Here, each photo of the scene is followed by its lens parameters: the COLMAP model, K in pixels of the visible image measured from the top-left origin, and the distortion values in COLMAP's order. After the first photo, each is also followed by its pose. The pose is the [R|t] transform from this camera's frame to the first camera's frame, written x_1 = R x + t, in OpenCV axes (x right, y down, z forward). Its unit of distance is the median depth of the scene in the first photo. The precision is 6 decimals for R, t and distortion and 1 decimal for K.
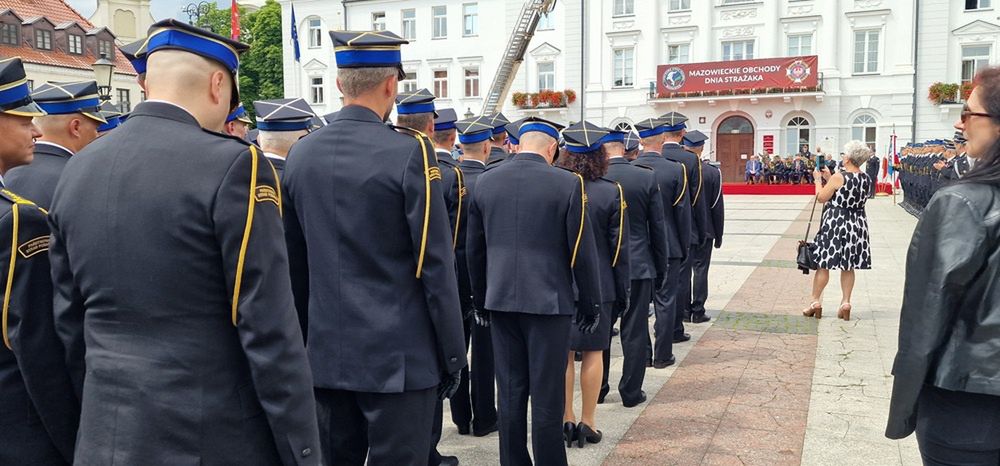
lens RADIAL K [[855.3, 0, 500.0], [0, 855.3, 233.0], [0, 0, 1]] dist [0.128955, -0.204271]
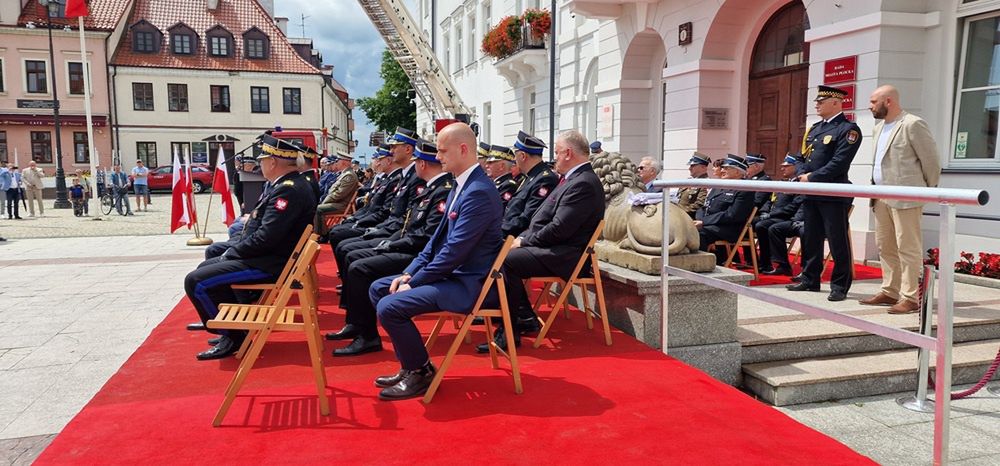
lens RADIAL K [[670.0, 0, 492.7], [0, 670.0, 228.2], [0, 0, 1]] dist [0.095103, -0.083726]
pose [[0.638844, 0.080679, -0.765094, 0.399102], [-0.061905, 0.996652, 0.053406, -0.071756], [0.766842, 0.013245, 0.641700, 0.817957]]
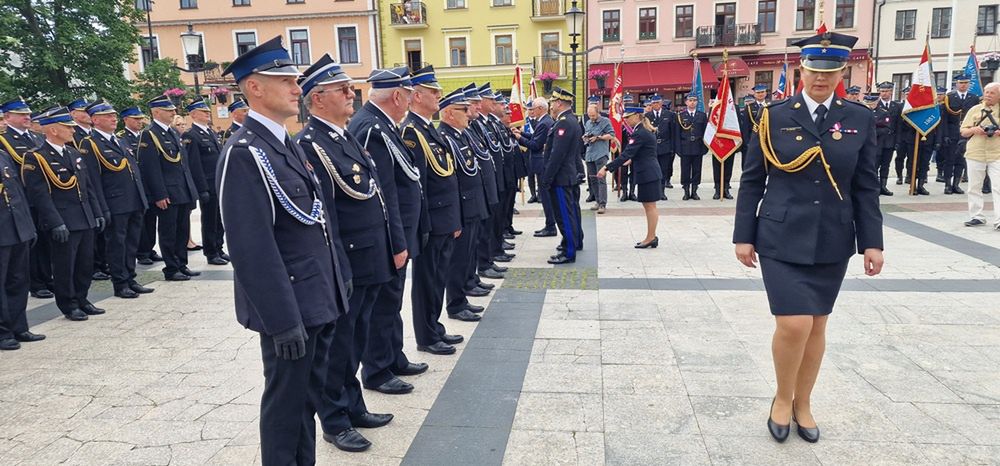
lens RADIAL K [[667.3, 0, 493.6], [0, 667.3, 232.0], [0, 0, 1]] dist [0.096464, -0.084996]
pose [[0.285172, 0.169436, -0.943381, 0.122360], [-0.036494, 0.985457, 0.165962, -0.037232], [0.957781, -0.012900, 0.287208, 0.316972]]
